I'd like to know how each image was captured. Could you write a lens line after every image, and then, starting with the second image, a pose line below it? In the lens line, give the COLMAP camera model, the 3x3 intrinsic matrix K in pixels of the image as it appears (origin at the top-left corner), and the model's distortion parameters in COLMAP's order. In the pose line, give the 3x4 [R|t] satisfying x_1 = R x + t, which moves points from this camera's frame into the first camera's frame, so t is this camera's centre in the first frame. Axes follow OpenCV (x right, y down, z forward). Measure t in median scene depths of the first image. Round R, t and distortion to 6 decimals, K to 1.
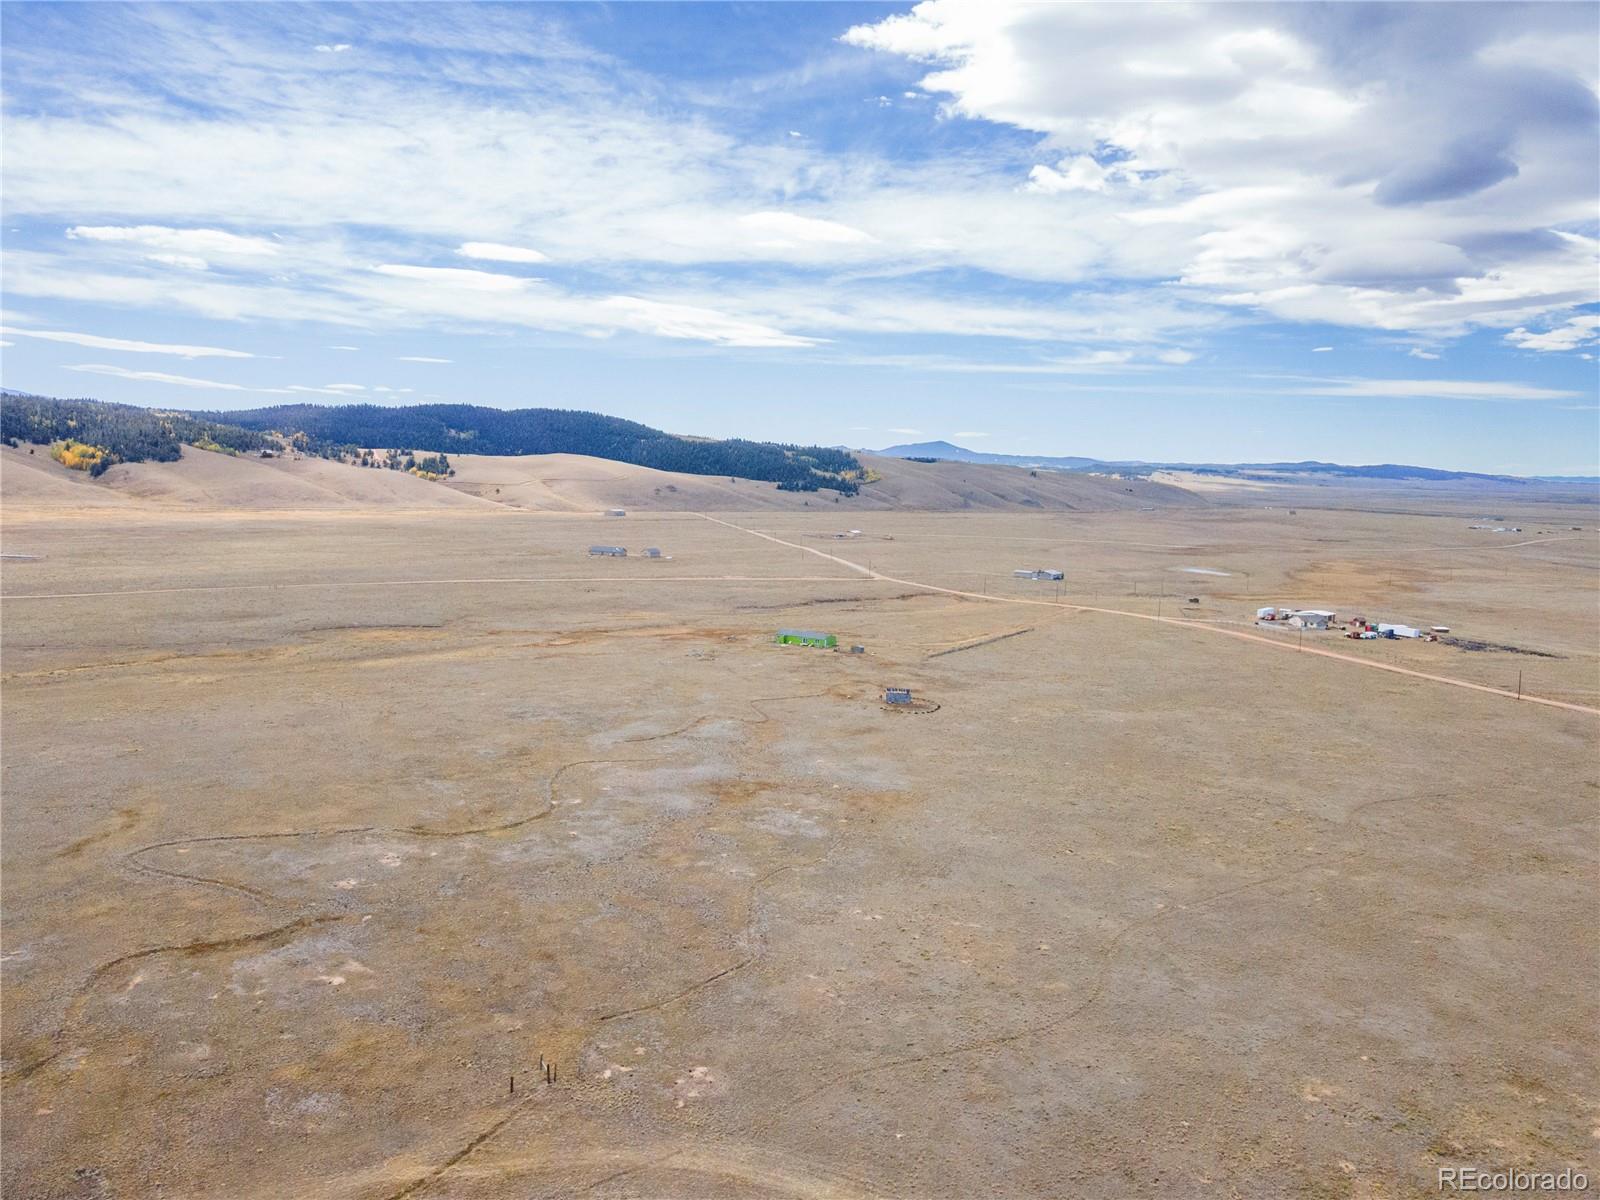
lens RADIAL K [[1208.7, 0, 800.0], [0, 1208.7, 600.0], [0, 0, 1]] dist [0.035078, 0.022889]
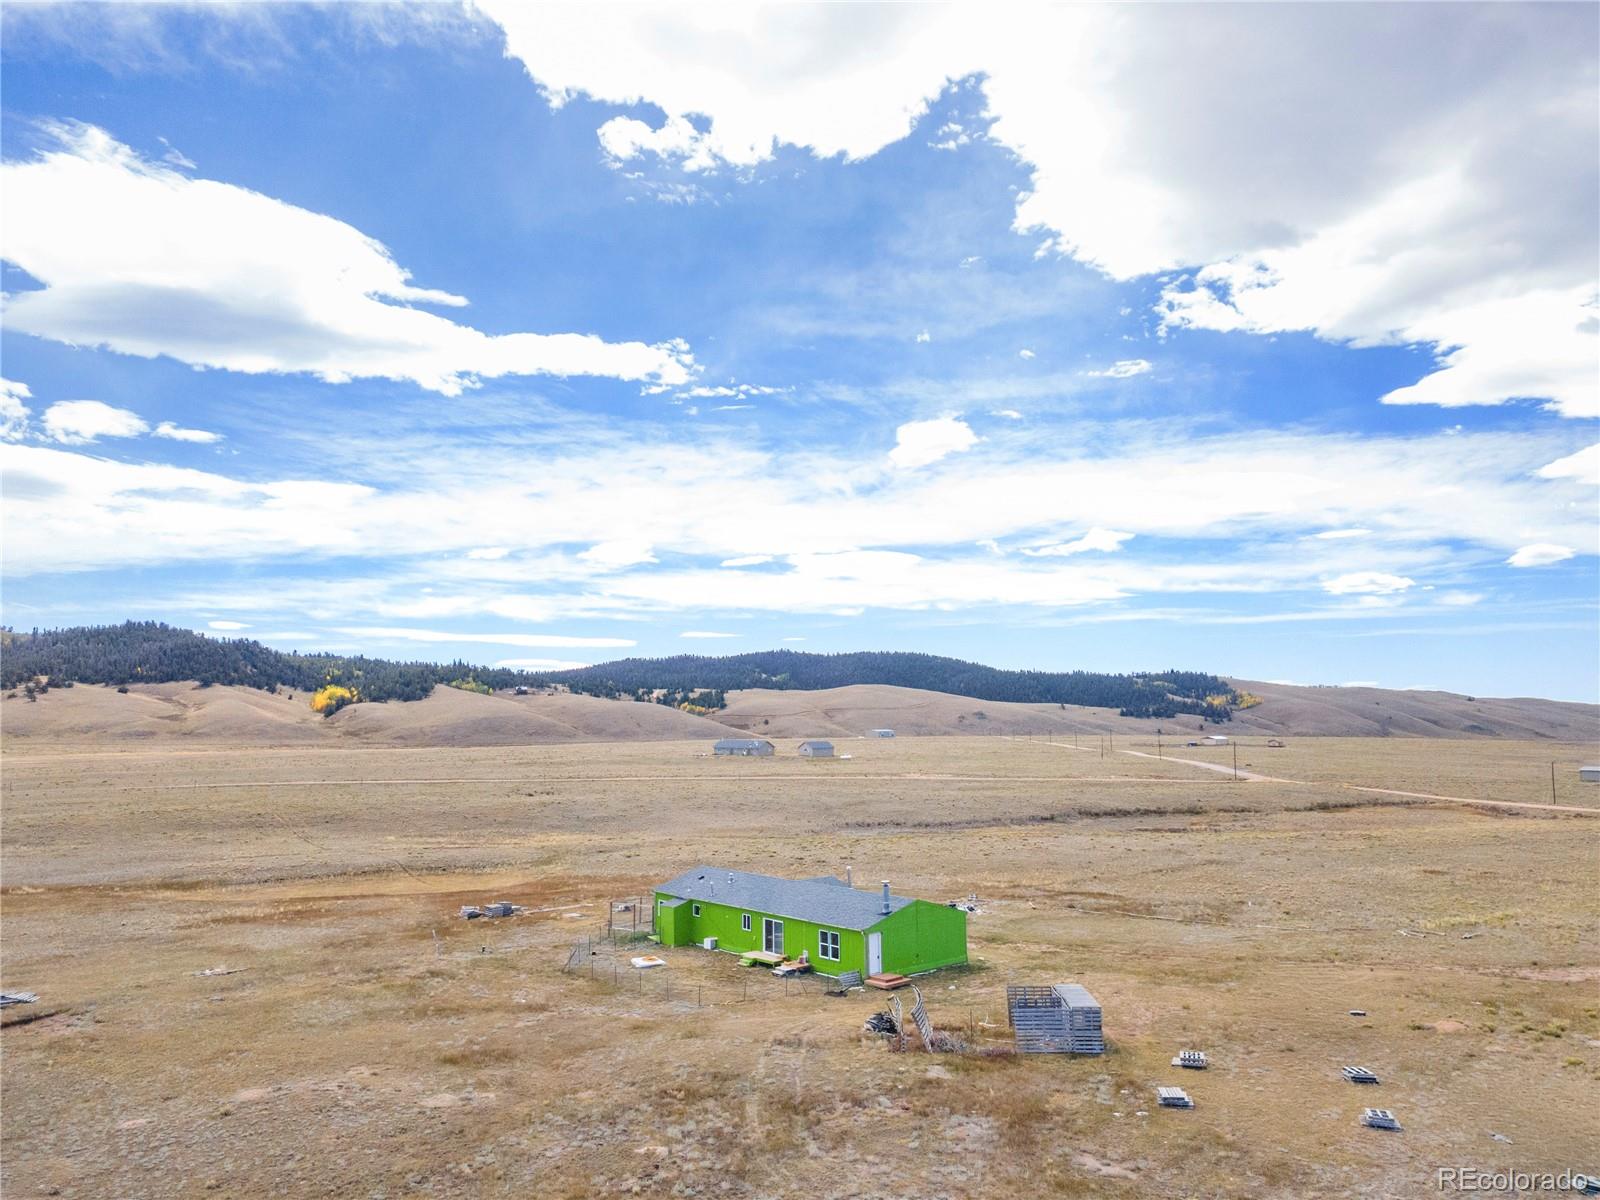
lens RADIAL K [[1208.7, 0, 800.0], [0, 1208.7, 600.0], [0, 0, 1]] dist [0.035078, 0.022889]
pose [[0.955928, -0.063816, -0.286580, 0.013176], [0.000617, 0.976526, -0.215398, 0.005425], [0.293599, 0.205728, 0.933528, 0.184288]]
